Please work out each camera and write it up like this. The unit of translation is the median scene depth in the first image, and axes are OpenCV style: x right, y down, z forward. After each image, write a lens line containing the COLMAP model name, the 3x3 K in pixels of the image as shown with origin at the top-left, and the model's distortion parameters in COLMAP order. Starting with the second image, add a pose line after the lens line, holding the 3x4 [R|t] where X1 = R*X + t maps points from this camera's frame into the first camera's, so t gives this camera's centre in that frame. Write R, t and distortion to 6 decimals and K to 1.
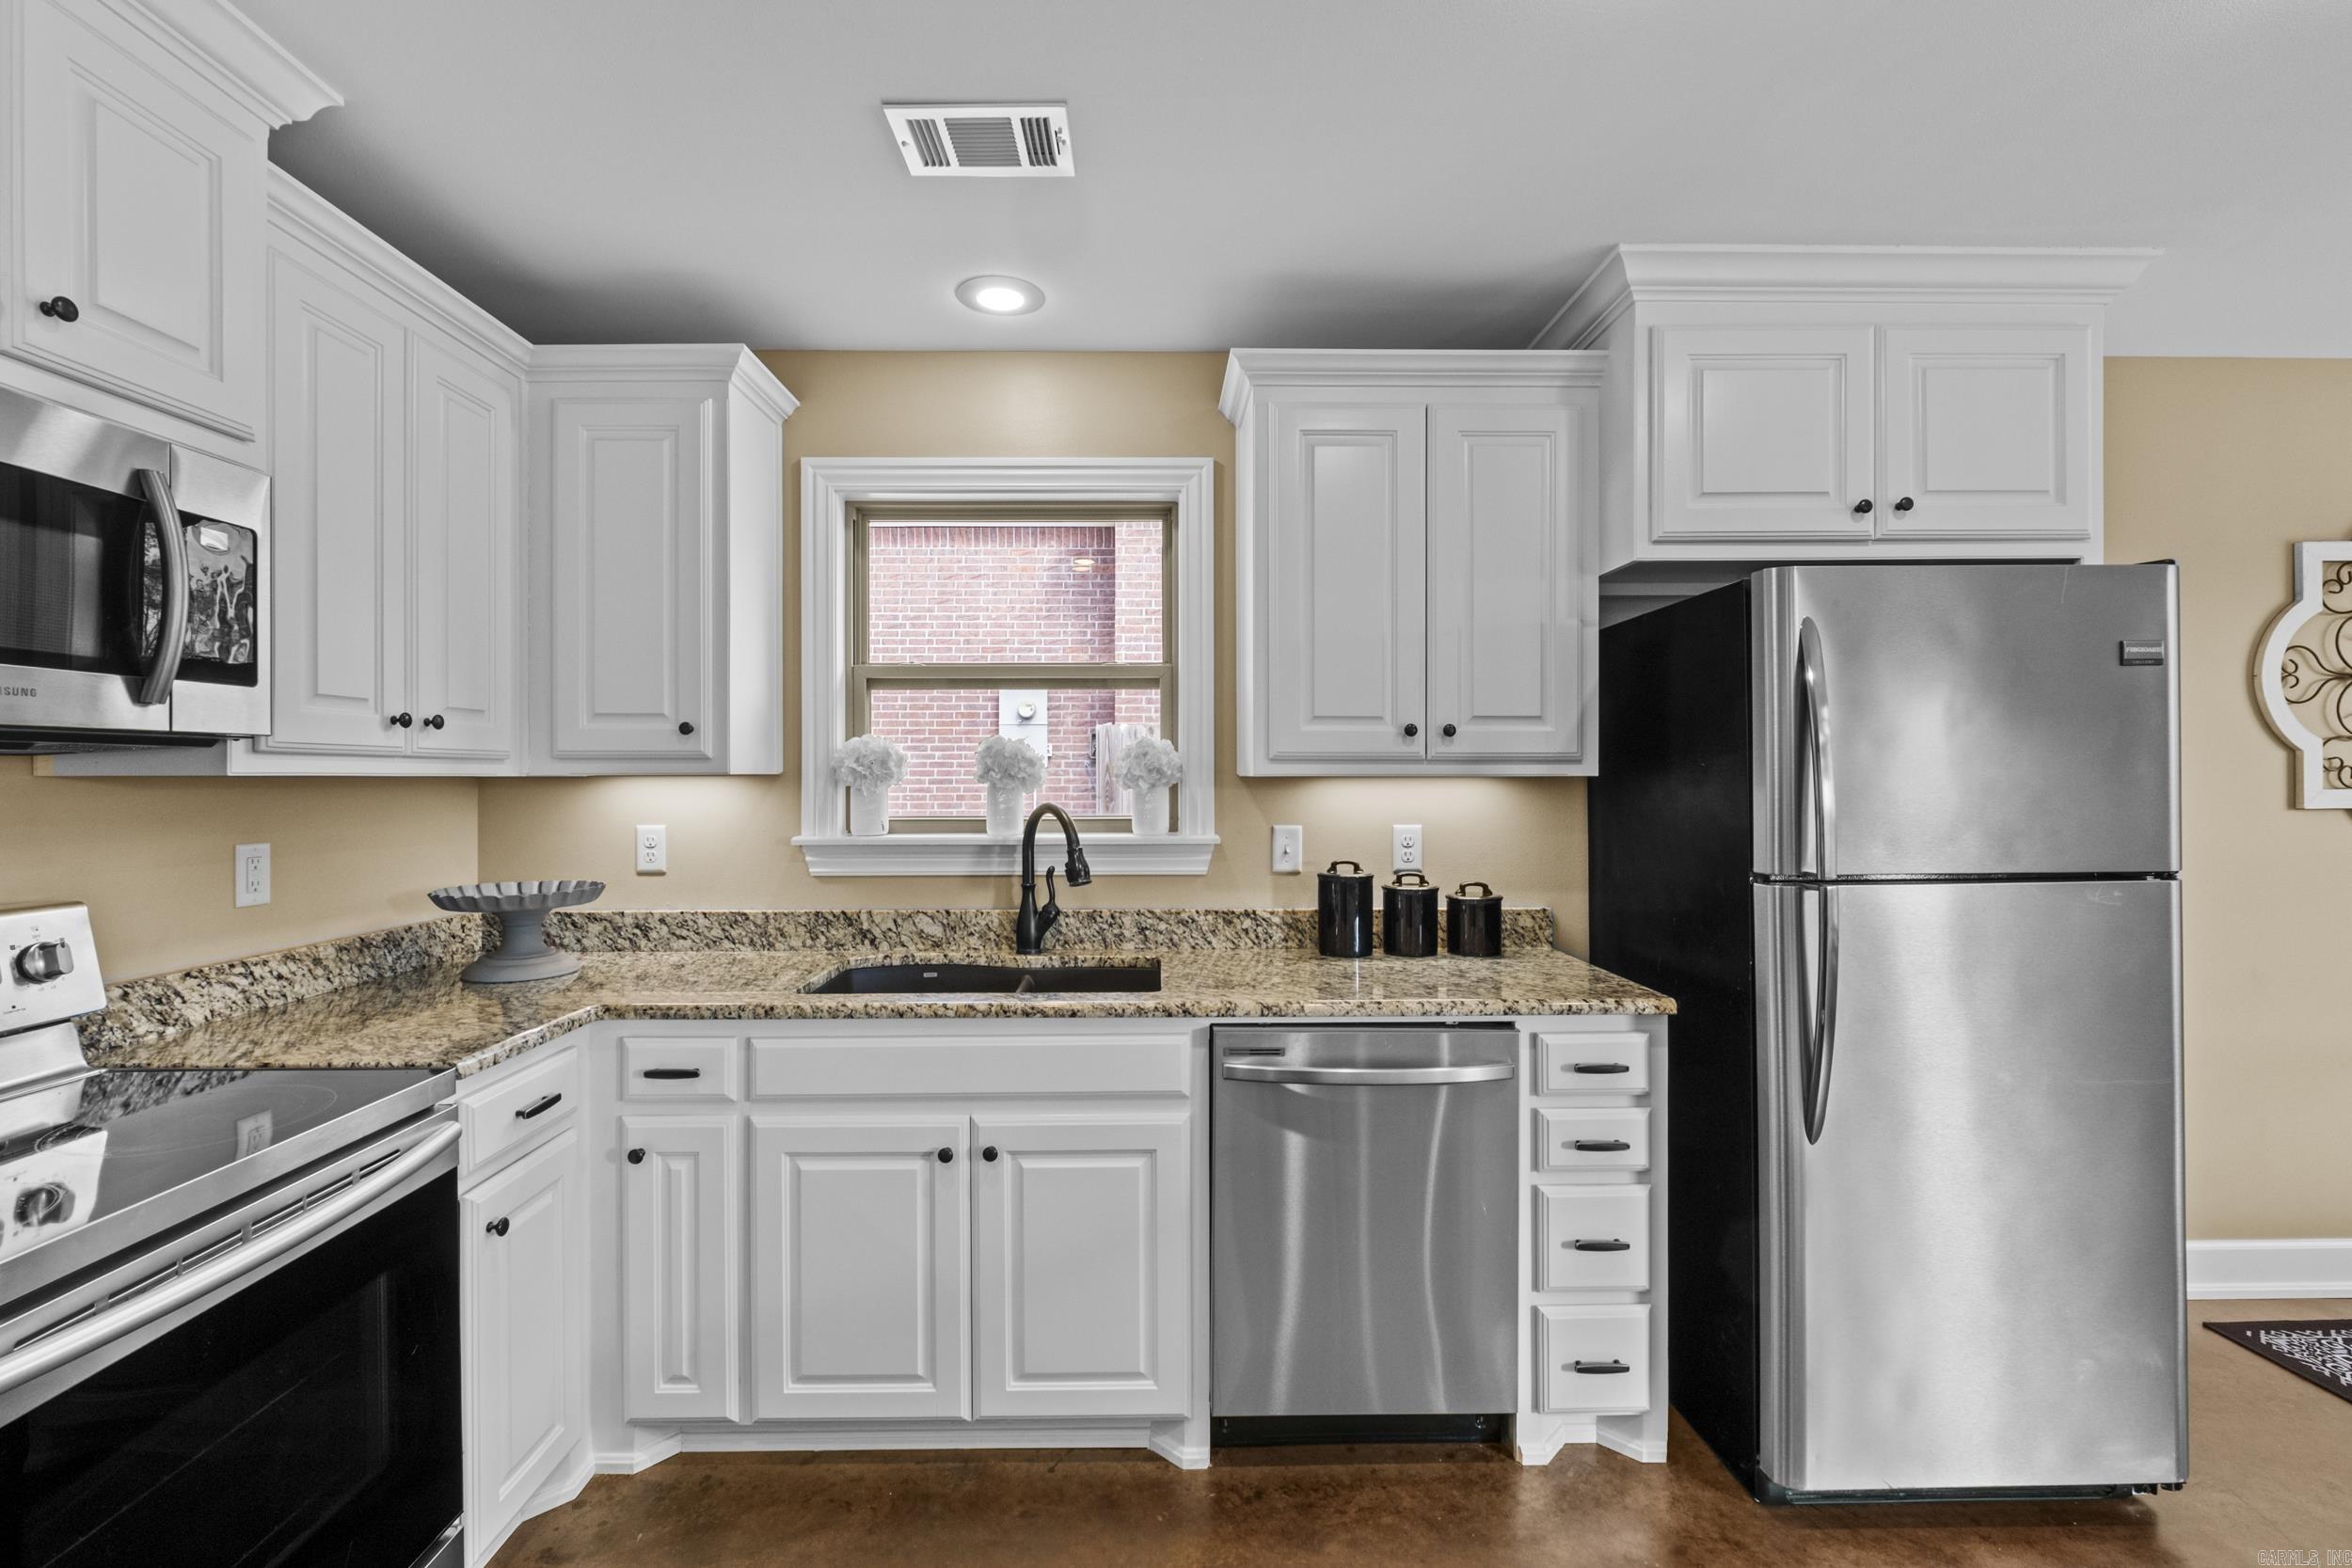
lens RADIAL K [[1028.9, 0, 1156.9], [0, 1028.9, 776.6], [0, 0, 1]] dist [-0.006113, -0.000393]
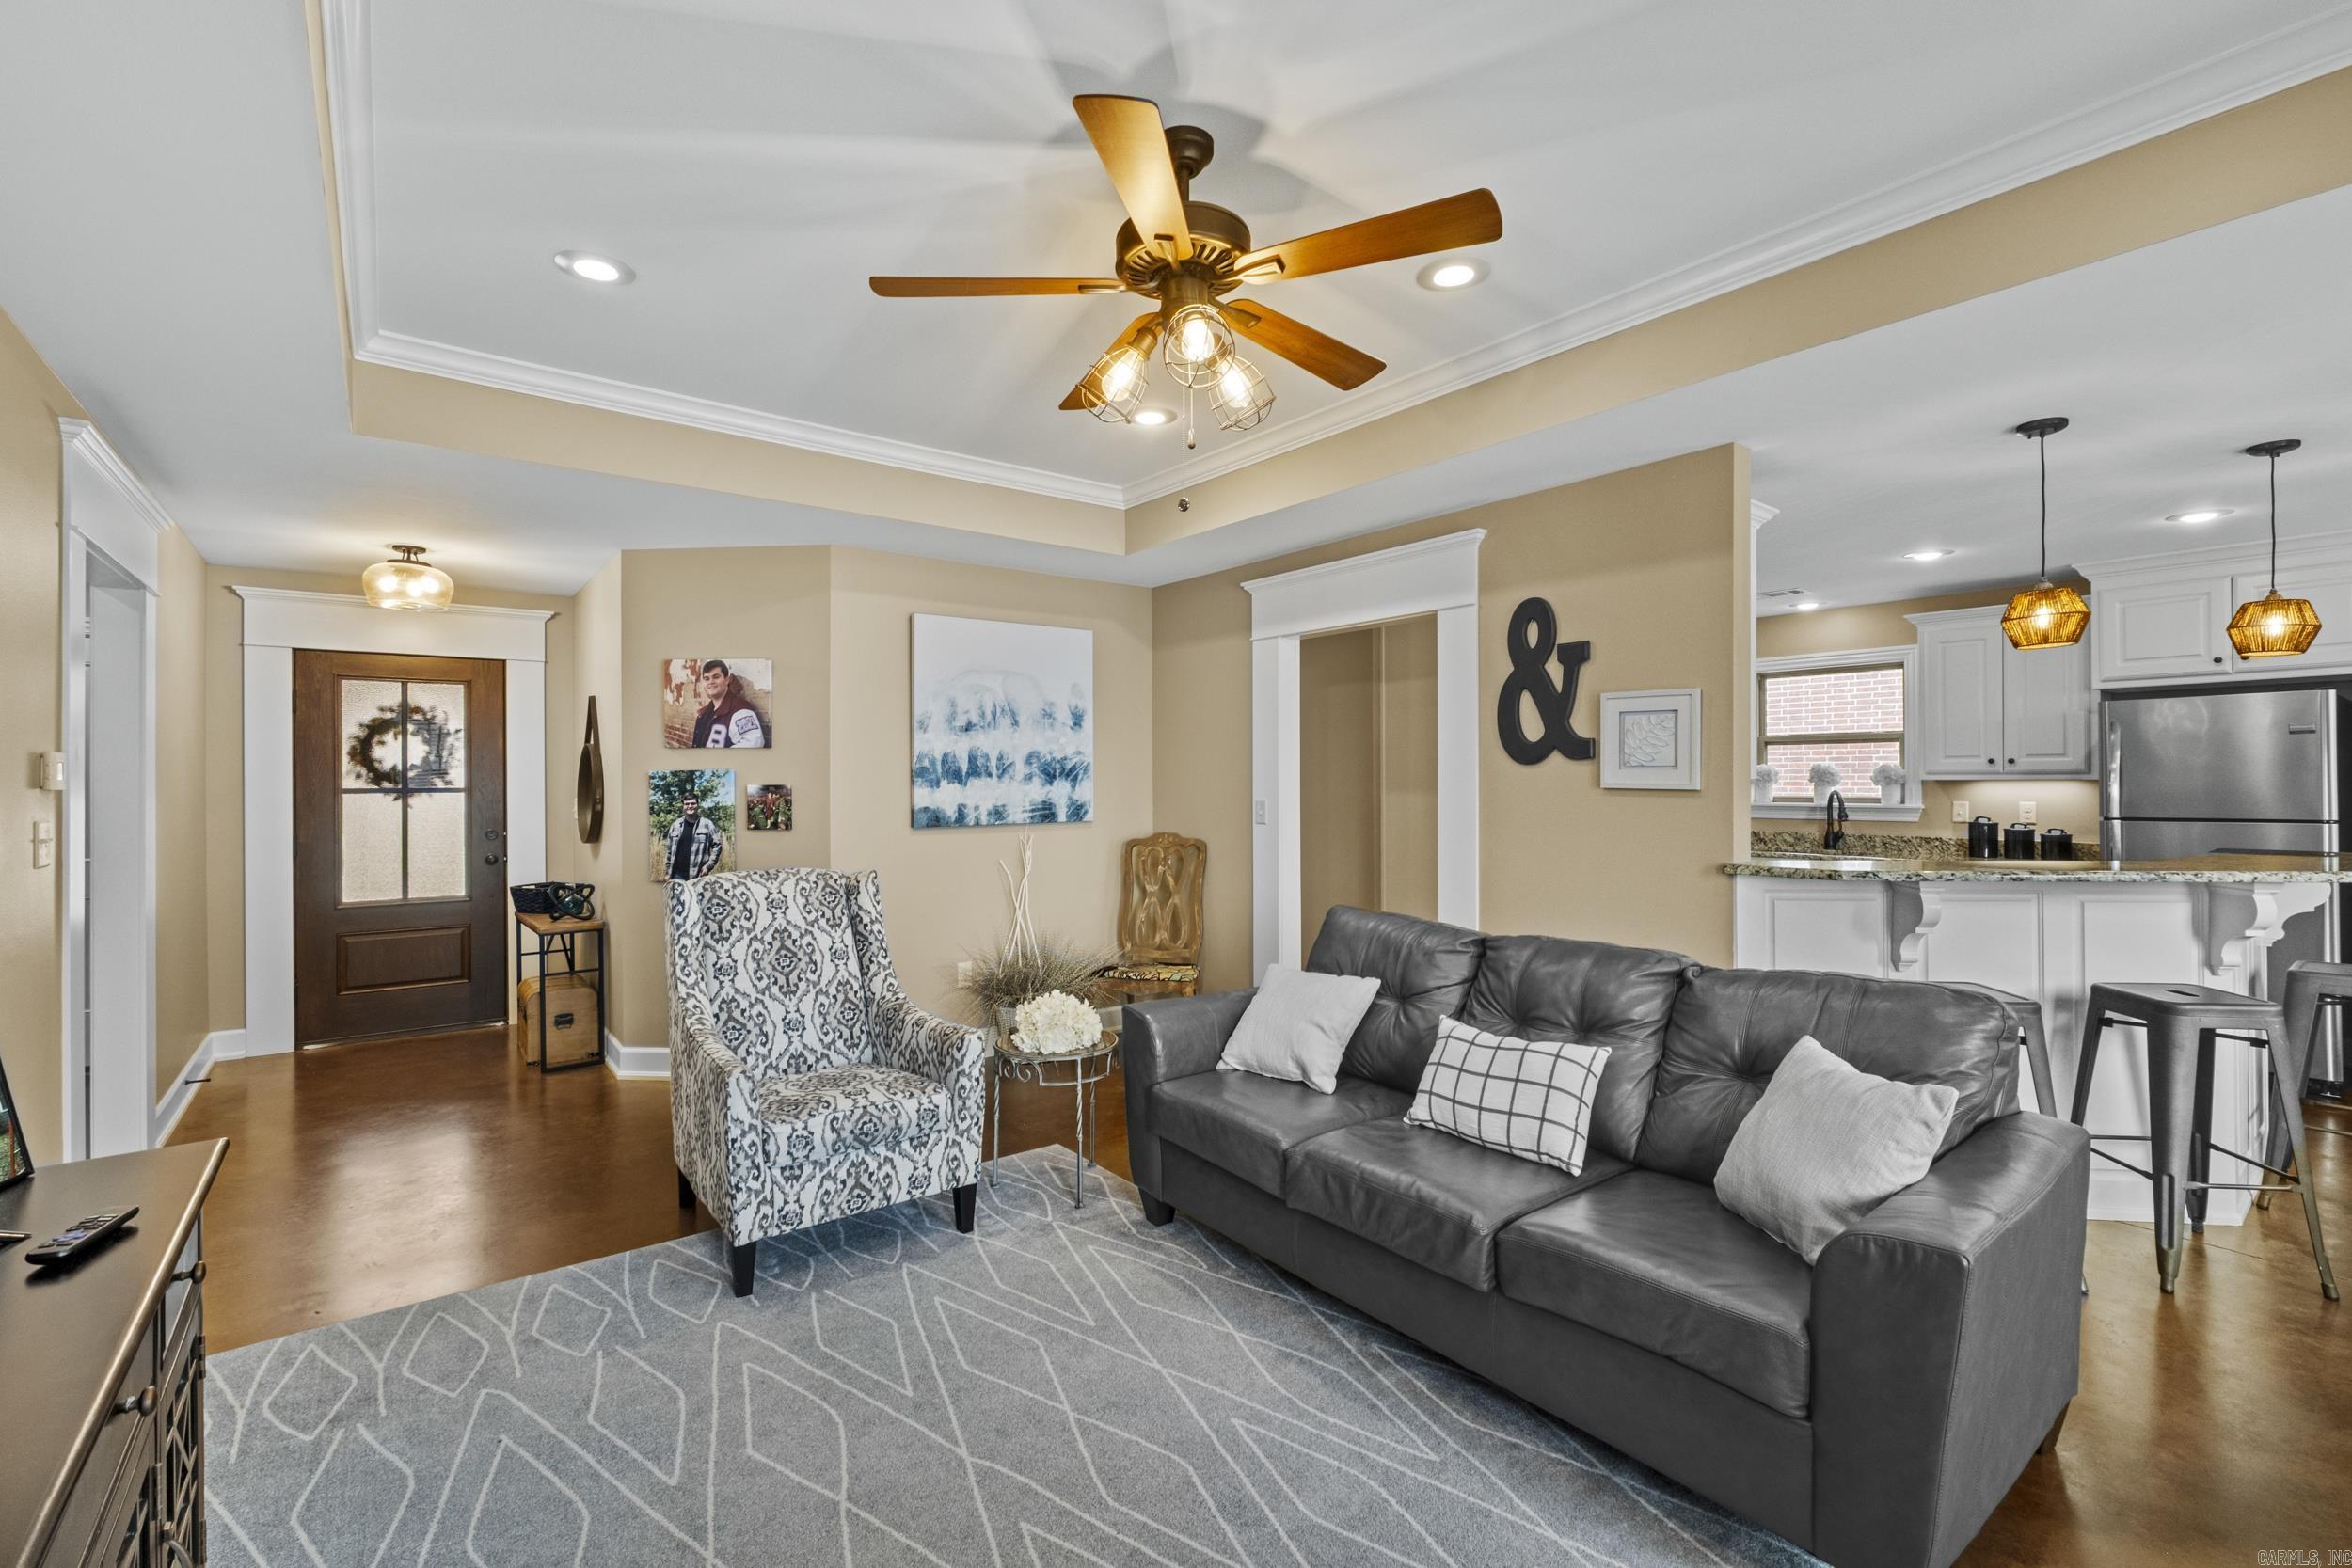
lens RADIAL K [[1021.4, 0, 1158.7], [0, 1021.4, 779.1], [0, 0, 1]] dist [-0.005160, -0.000511]
pose [[0.597438, -0.001089, -0.801914, 0.924521], [-0.000221, 0.999999, -0.001523, 0.001545], [0.801915, 0.001087, 0.597437, -1.872702]]
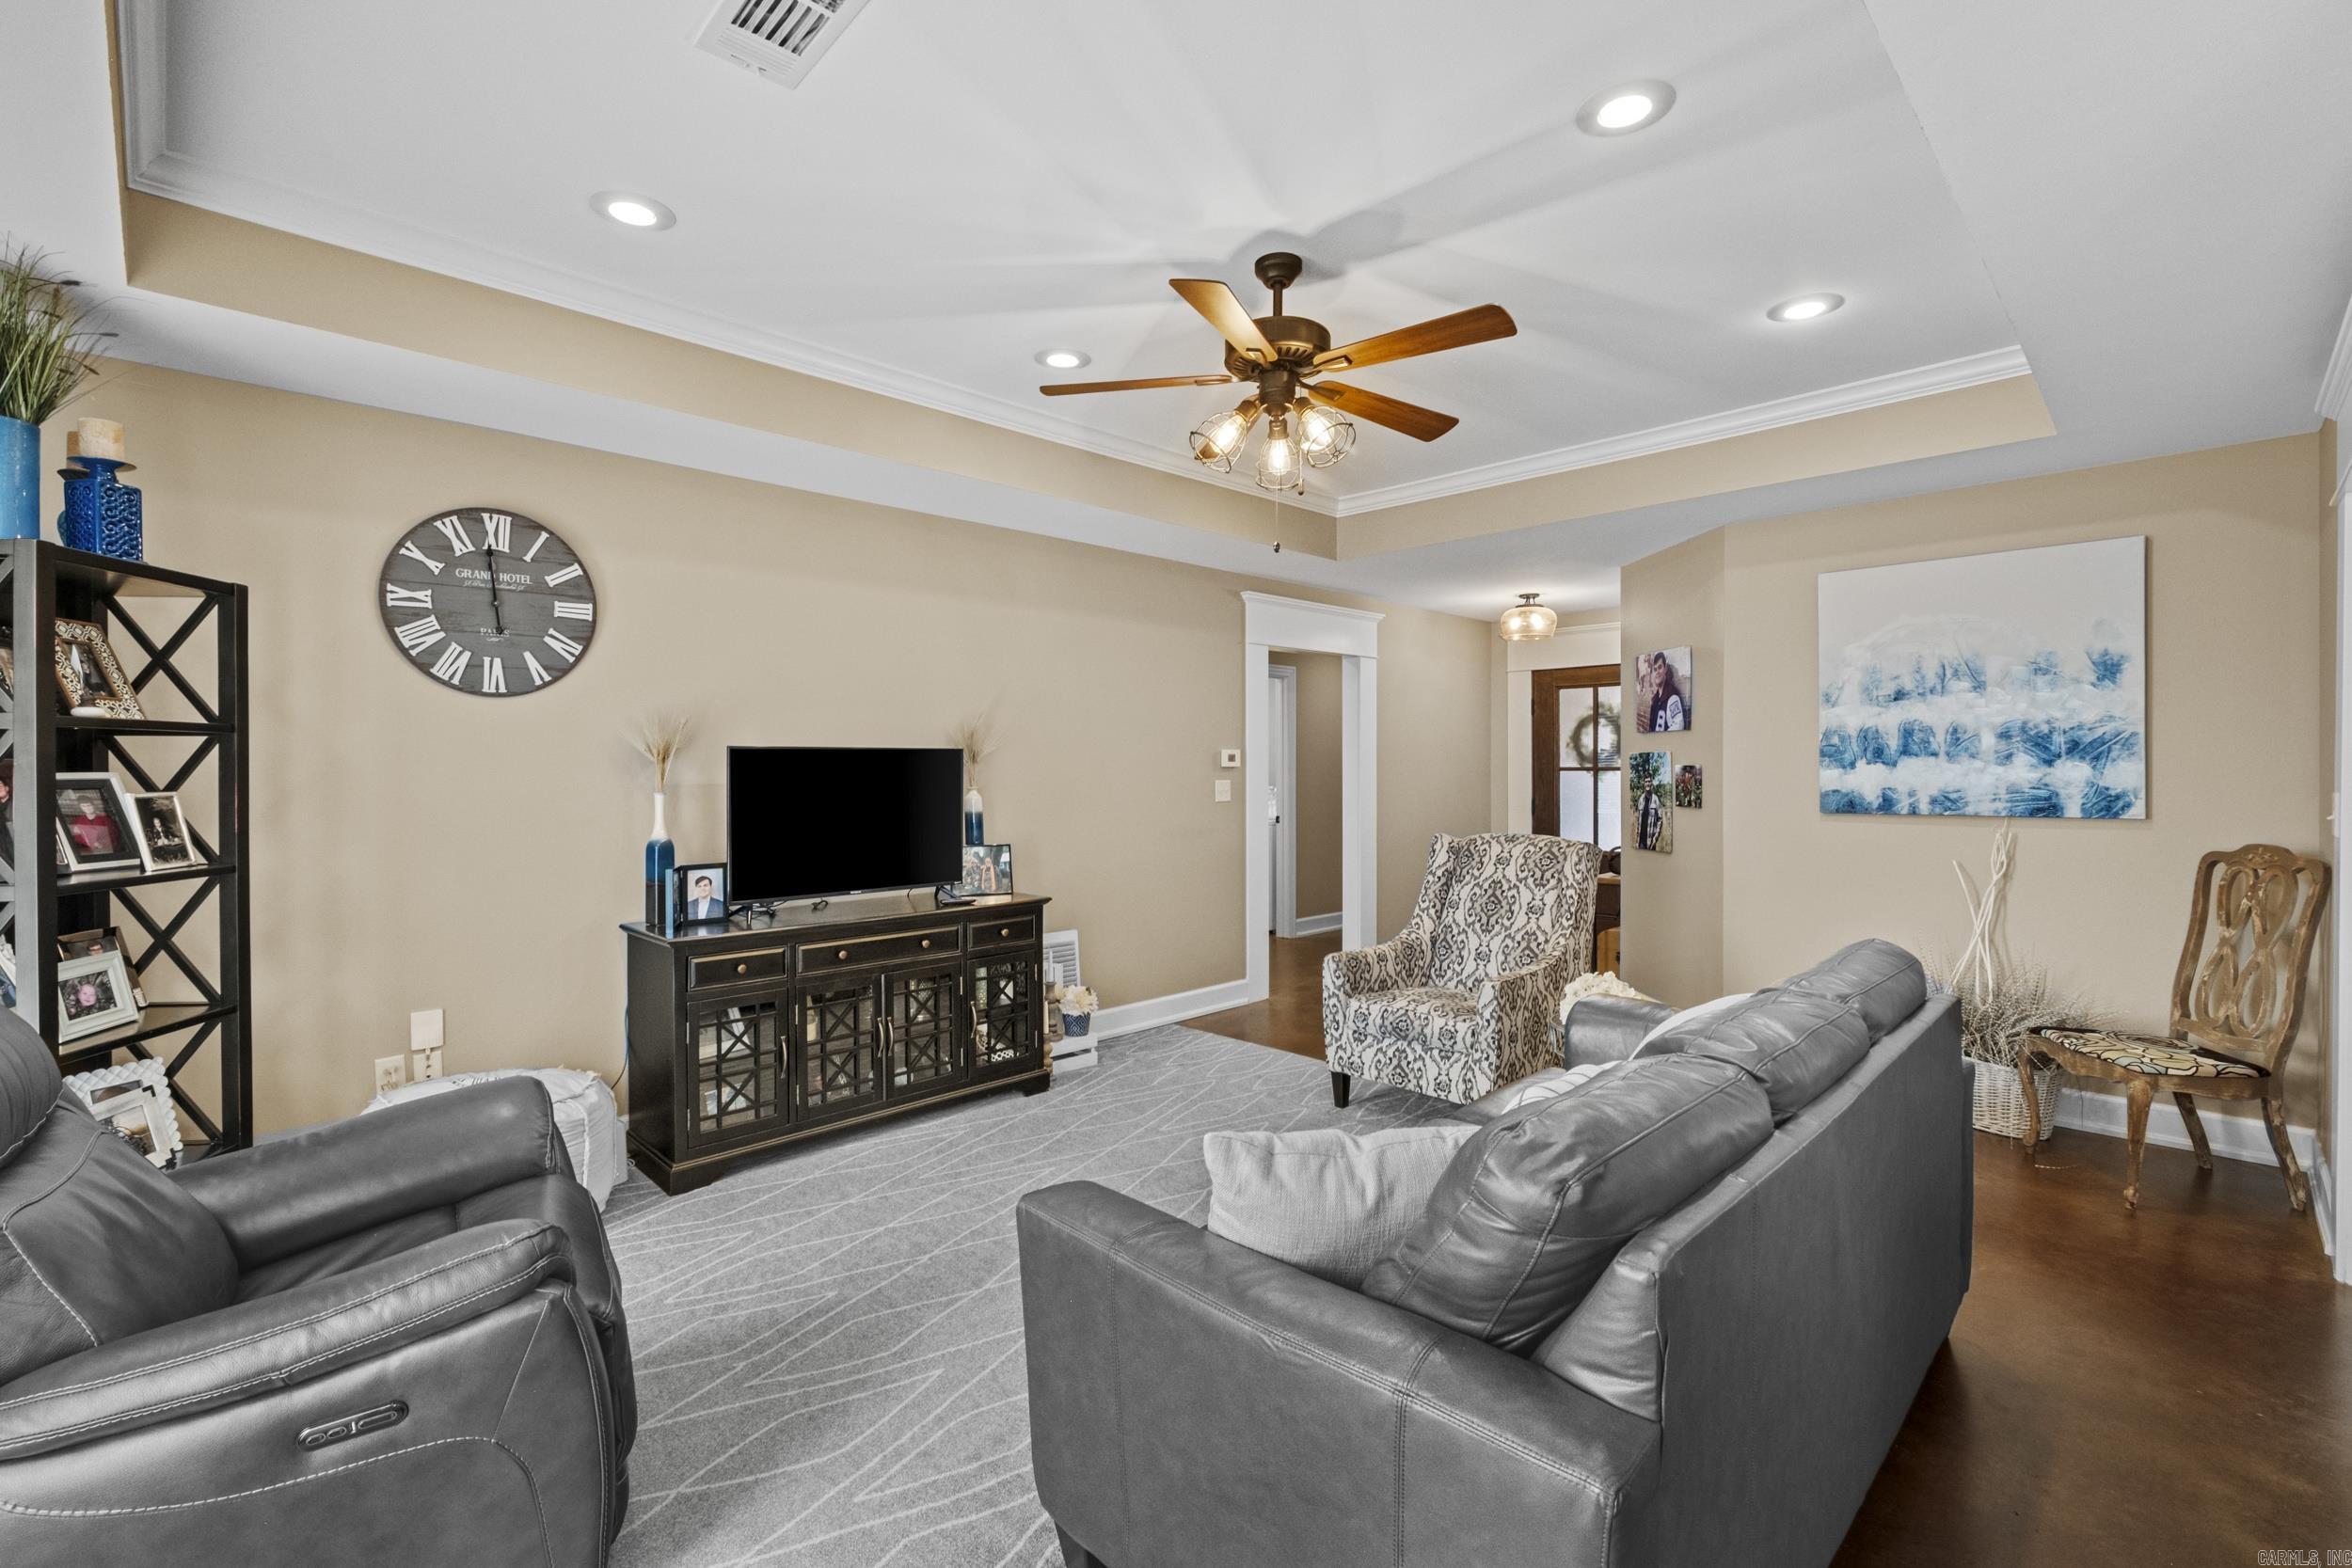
lens RADIAL K [[1036.1, 0, 1174.5], [0, 1036.1, 779.3], [0, 0, 1]] dist [-0.002332, -0.000251]
pose [[-0.717334, 0.013318, -0.696602, 1.114981], [0.003164, 0.999869, 0.015858, 0.002207], [0.696722, 0.009172, -0.717283, -0.587049]]
